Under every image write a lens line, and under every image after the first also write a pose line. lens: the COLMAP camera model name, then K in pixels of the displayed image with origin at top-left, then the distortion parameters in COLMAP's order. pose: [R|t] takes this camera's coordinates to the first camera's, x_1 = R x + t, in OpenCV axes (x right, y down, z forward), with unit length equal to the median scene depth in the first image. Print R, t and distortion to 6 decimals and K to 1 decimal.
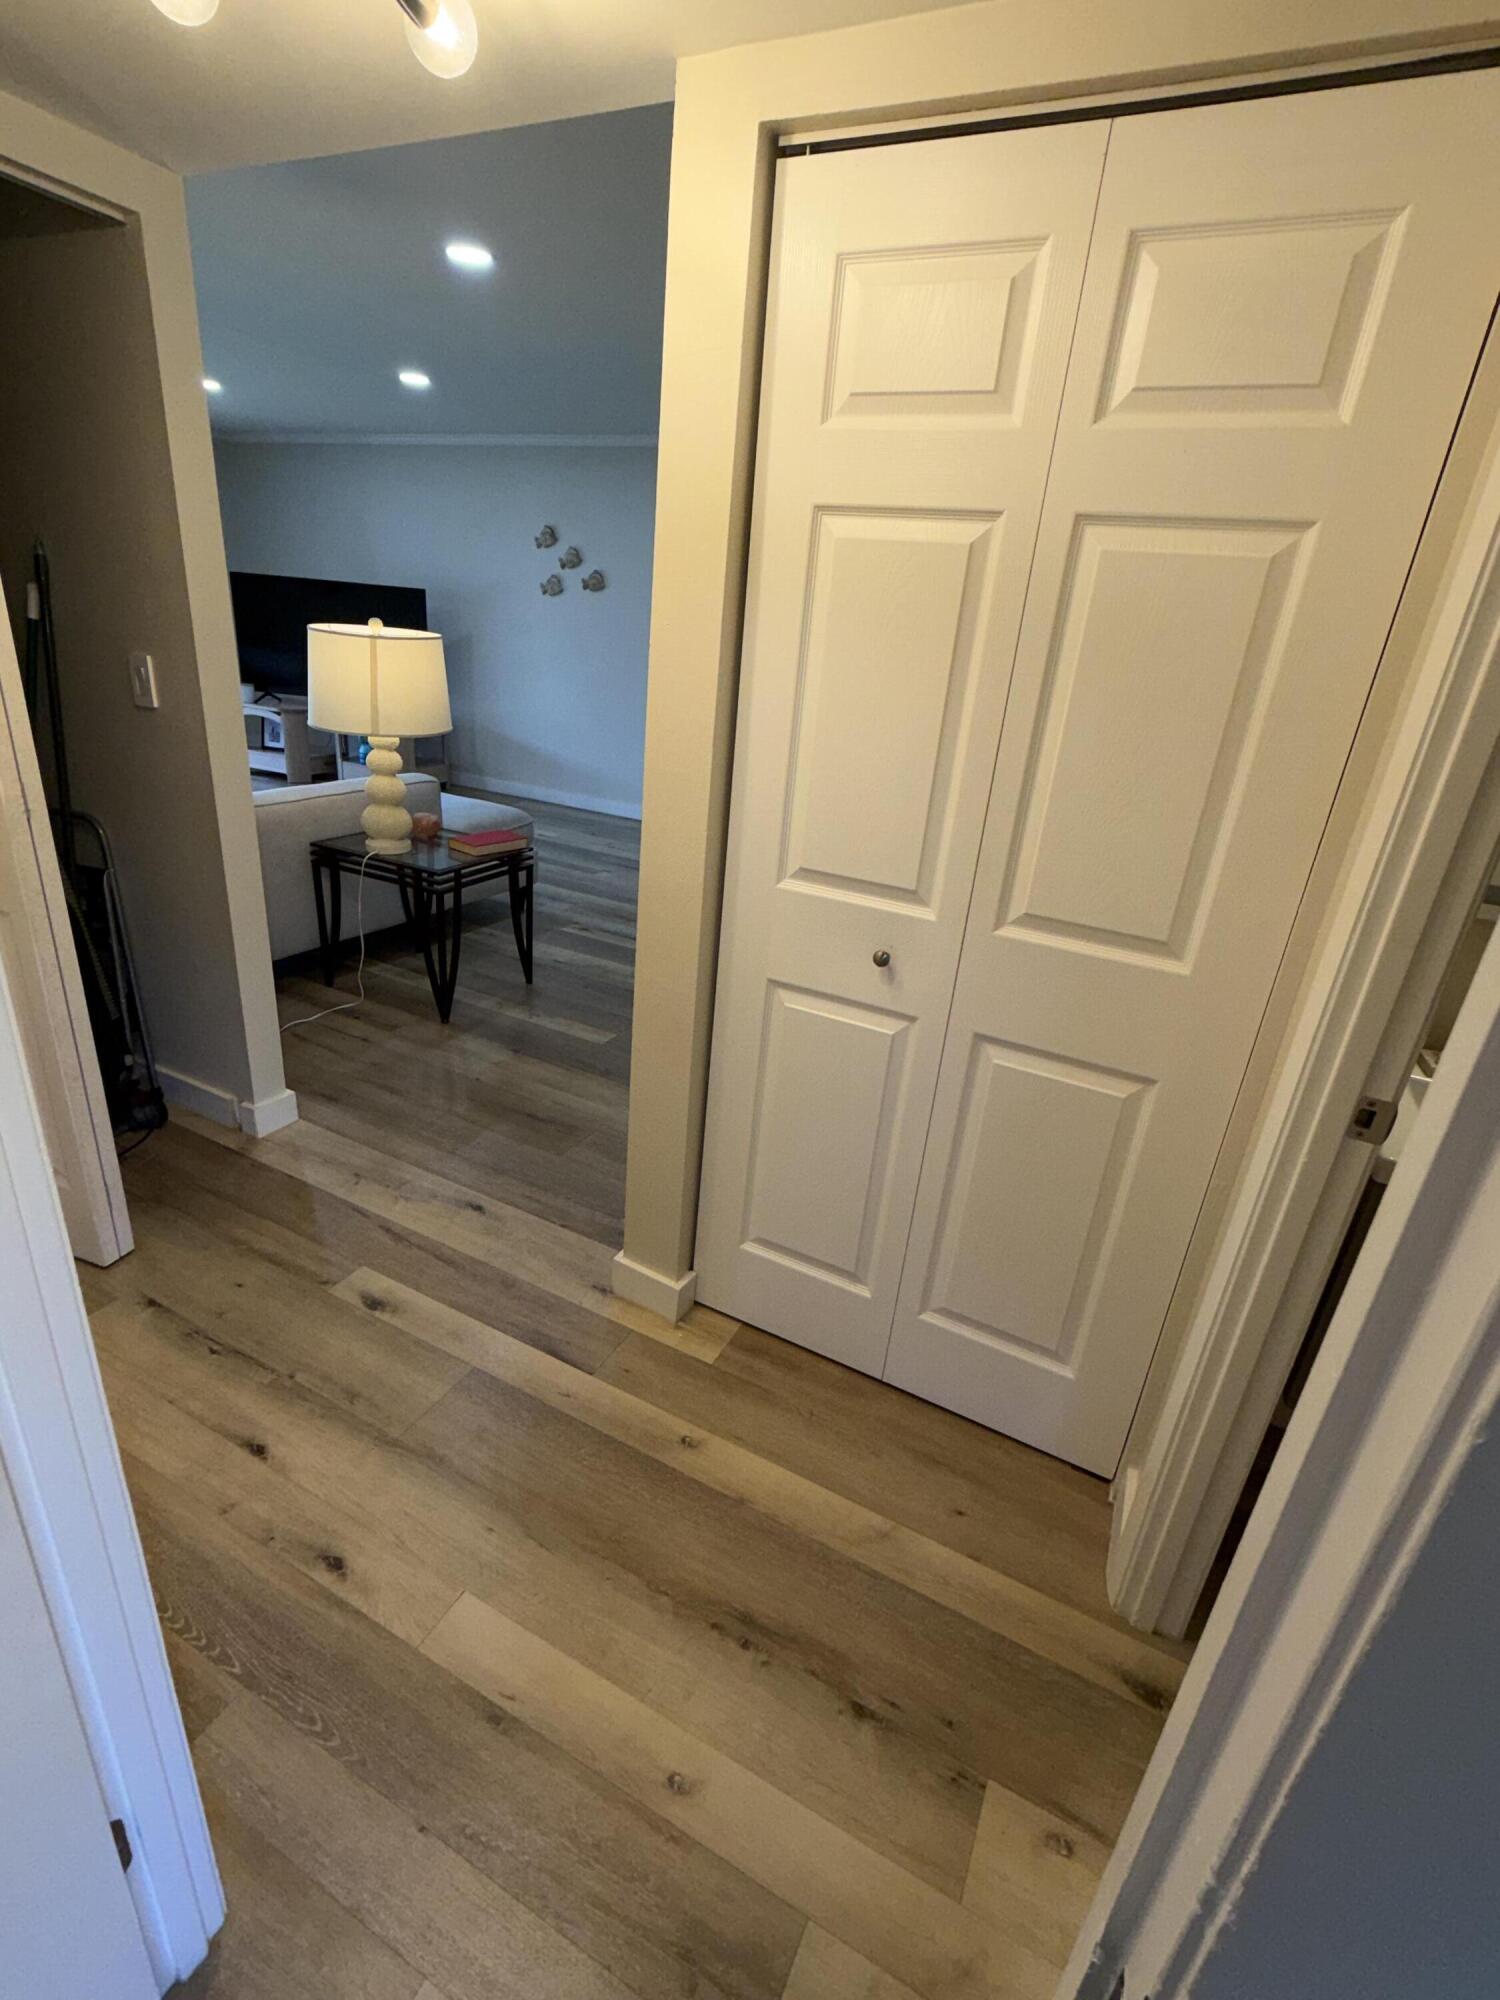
lens RADIAL K [[909.0, 0, 742.7], [0, 909.0, 1006.3], [0, 0, 1]] dist [0.004937, -0.001770]
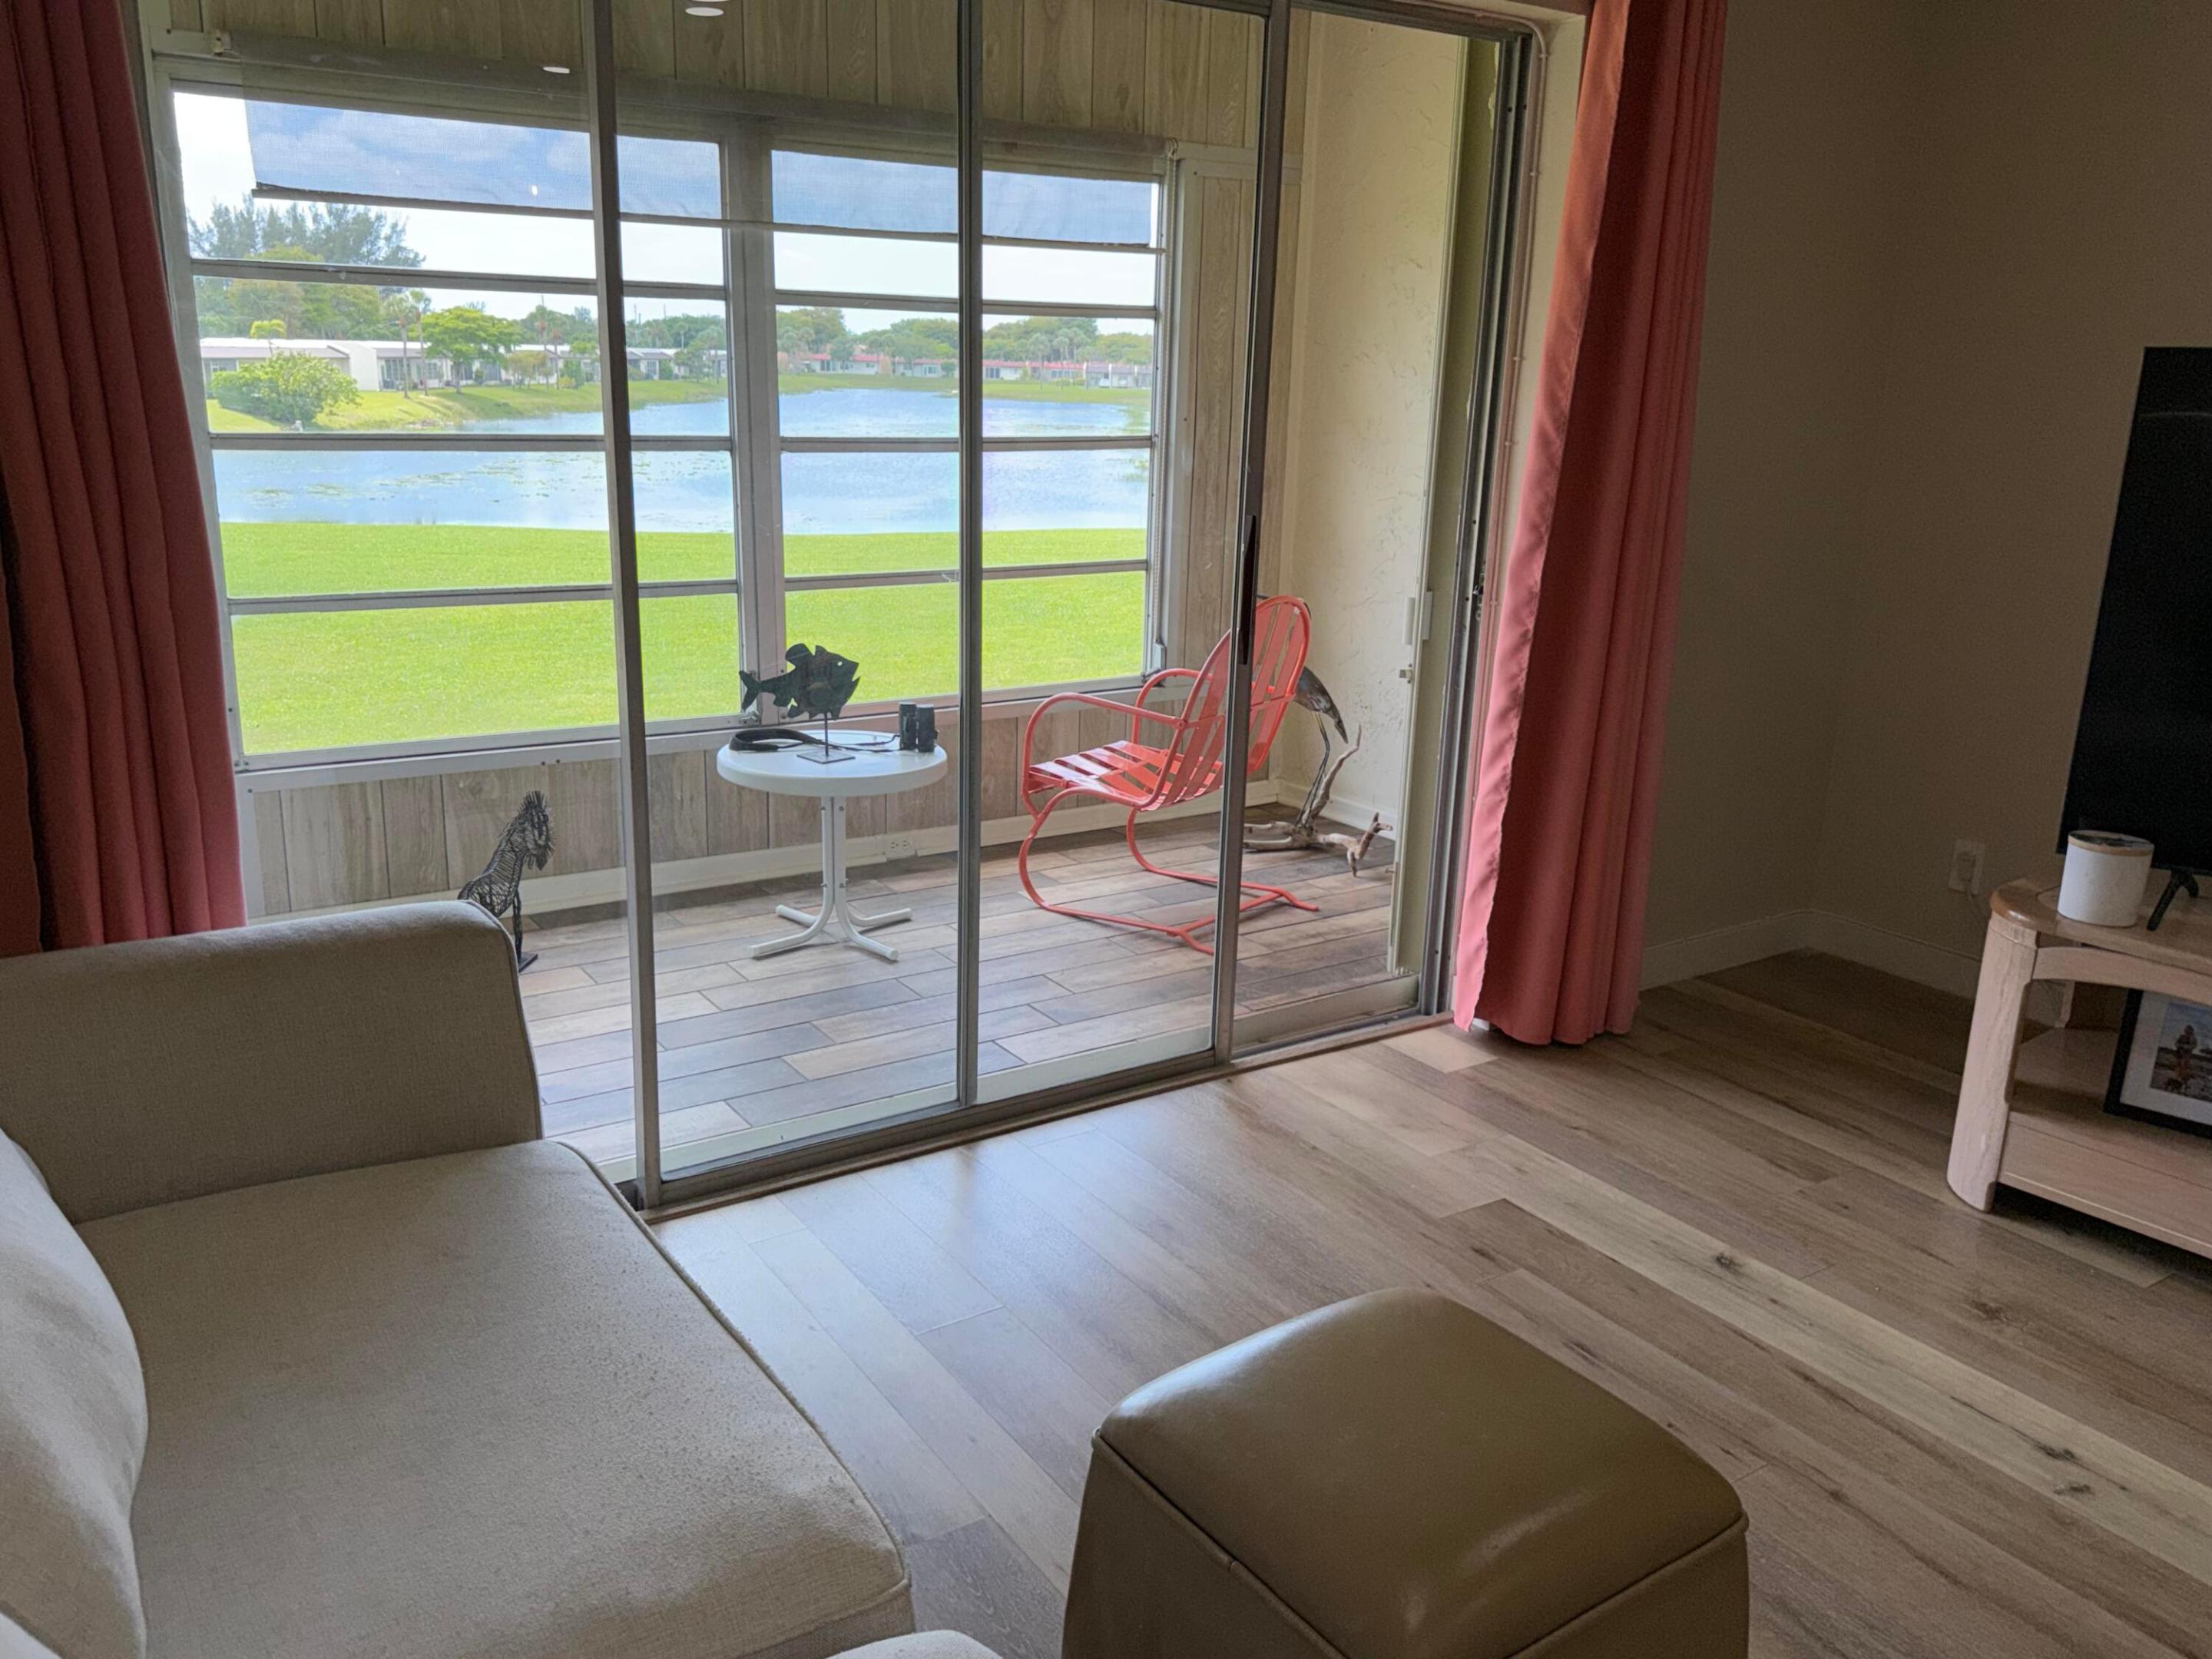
lens RADIAL K [[1705.4, 0, 1094.0], [0, 1705.4, 829.1], [0, 0, 1]] dist [0.091618, -0.135485]
pose [[0.860951, 0.066537, -0.504318, -0.588684], [-0.148630, 0.981050, -0.124301, -0.290141], [0.486491, 0.181974, 0.854524, 0.573402]]
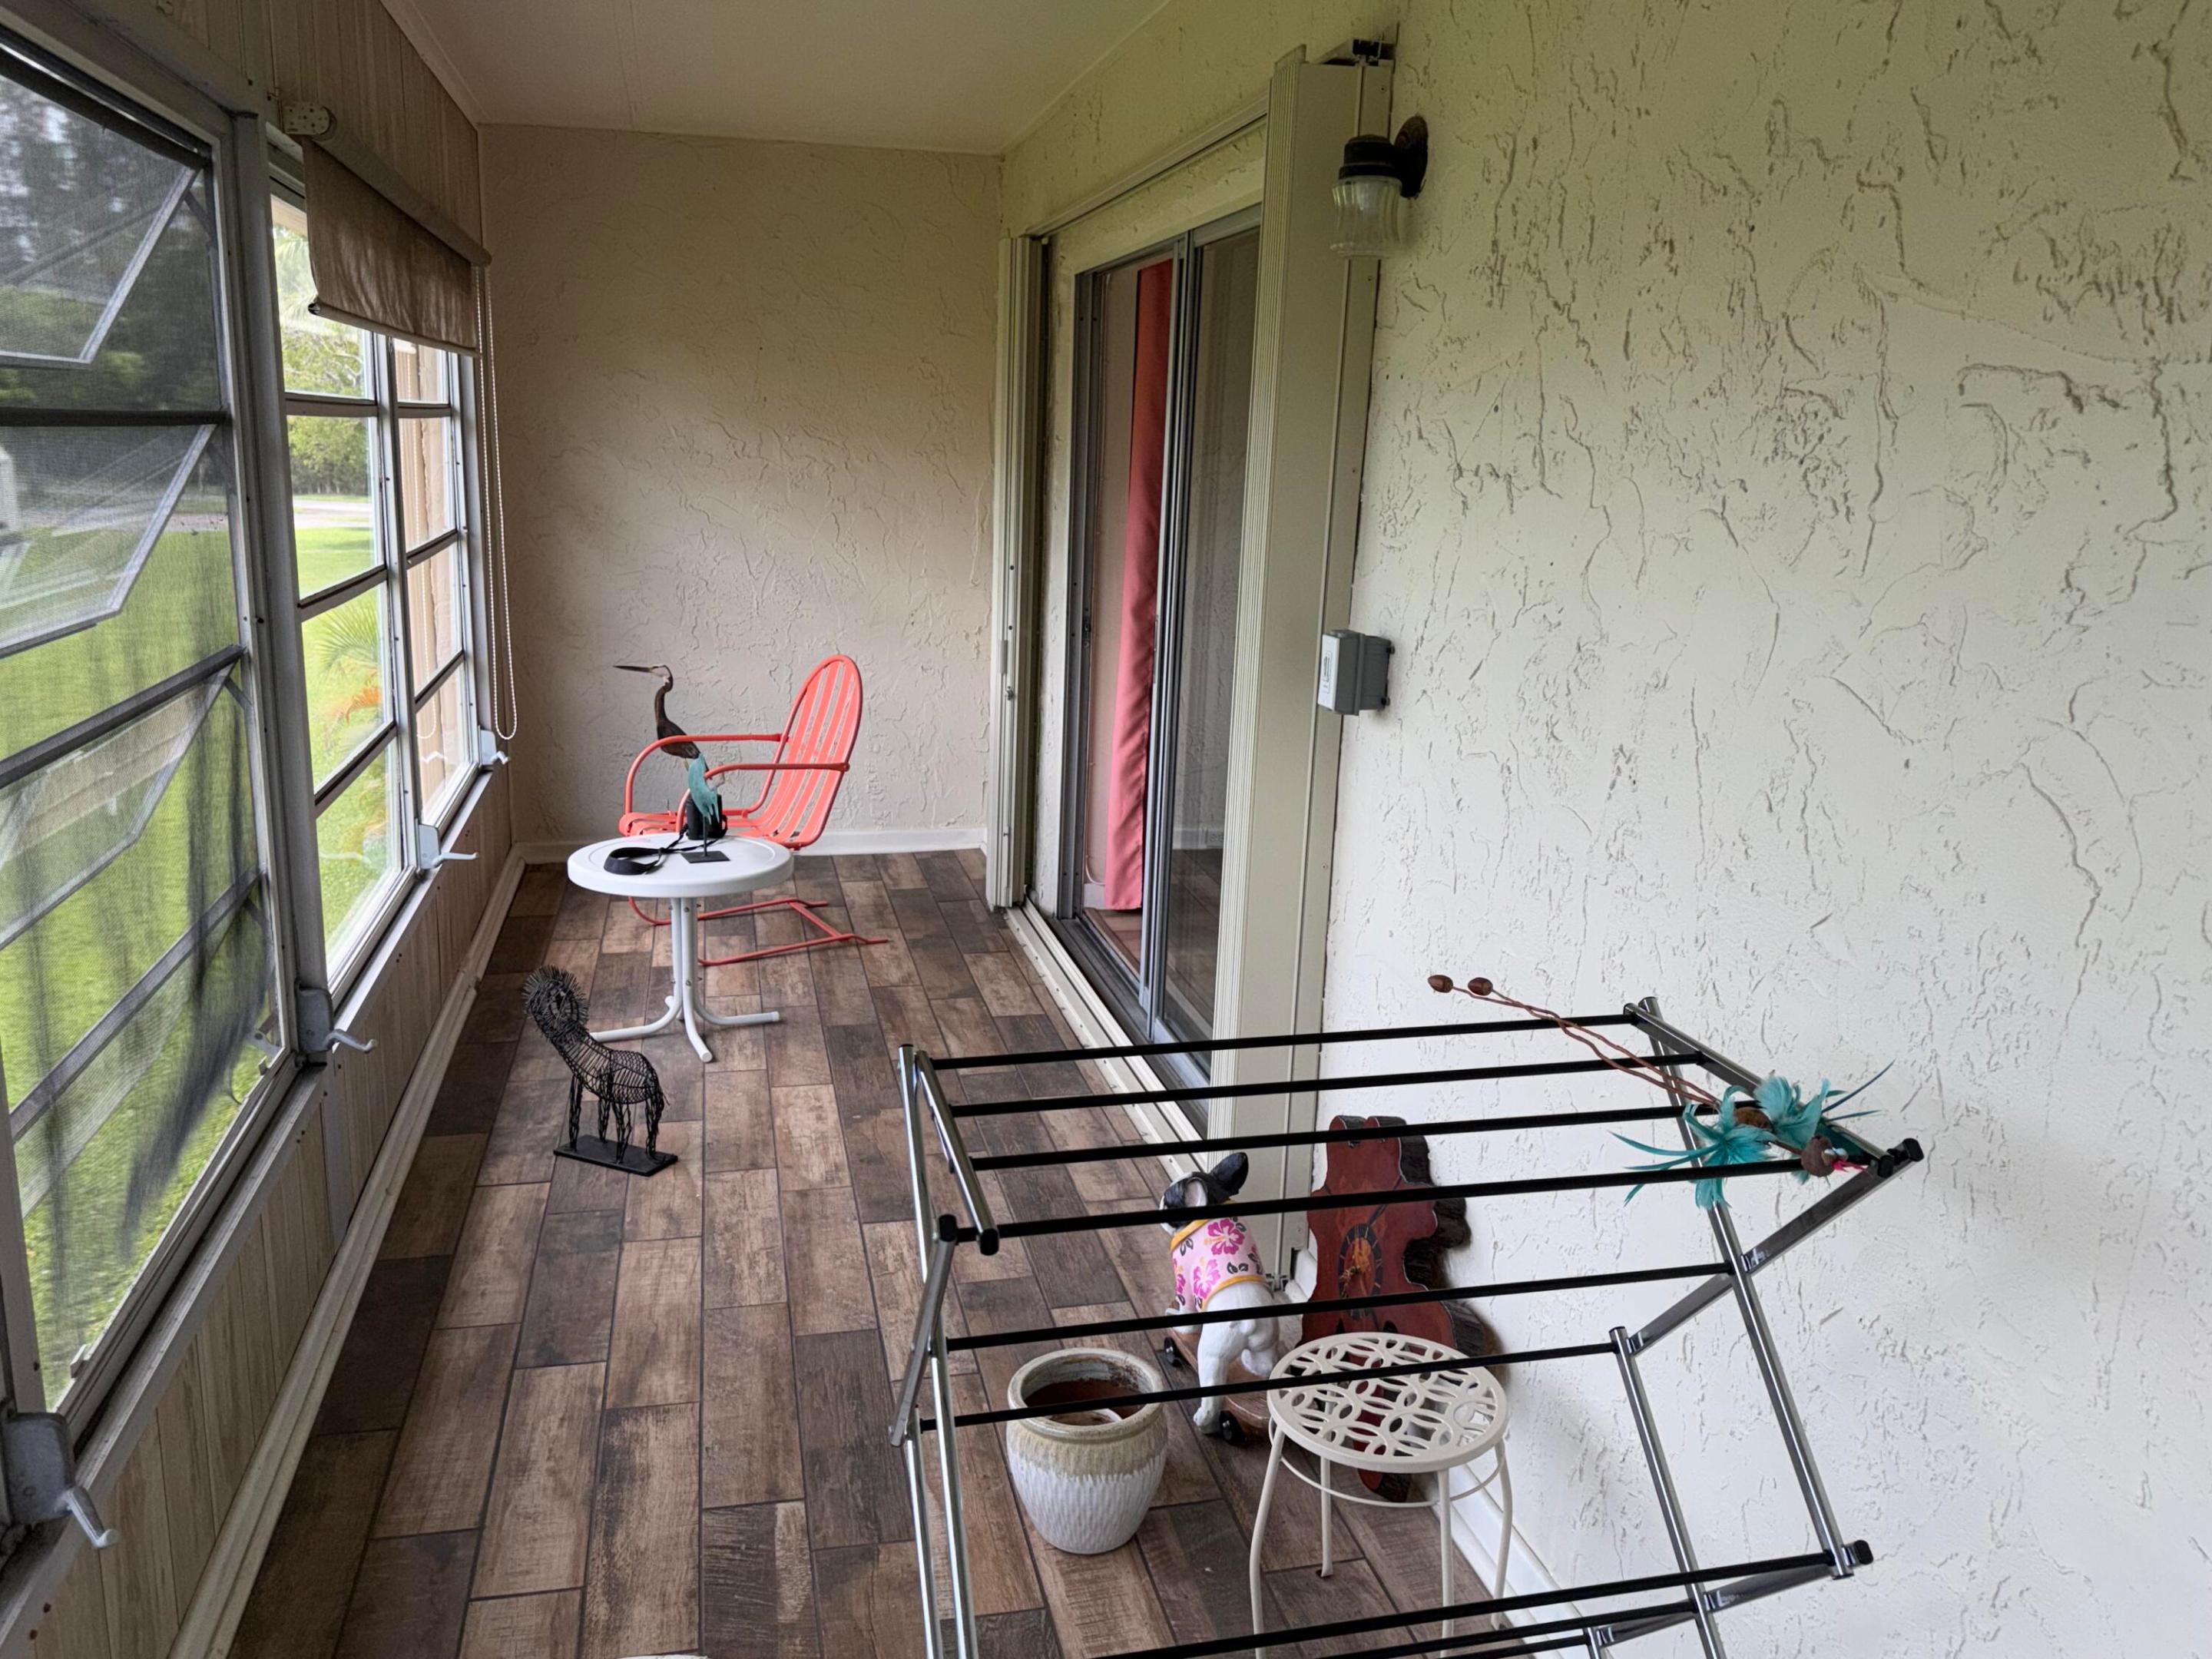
lens RADIAL K [[1705.4, 0, 1154.6], [0, 1705.4, 848.1], [0, 0, 1]] dist [0.091618, -0.135485]
pose [[0.756964, -0.206937, 0.619825, -1.306017], [0.280429, 0.959621, -0.022092, -0.320771], [-0.590225, 0.190539, 0.784429, 0.424265]]
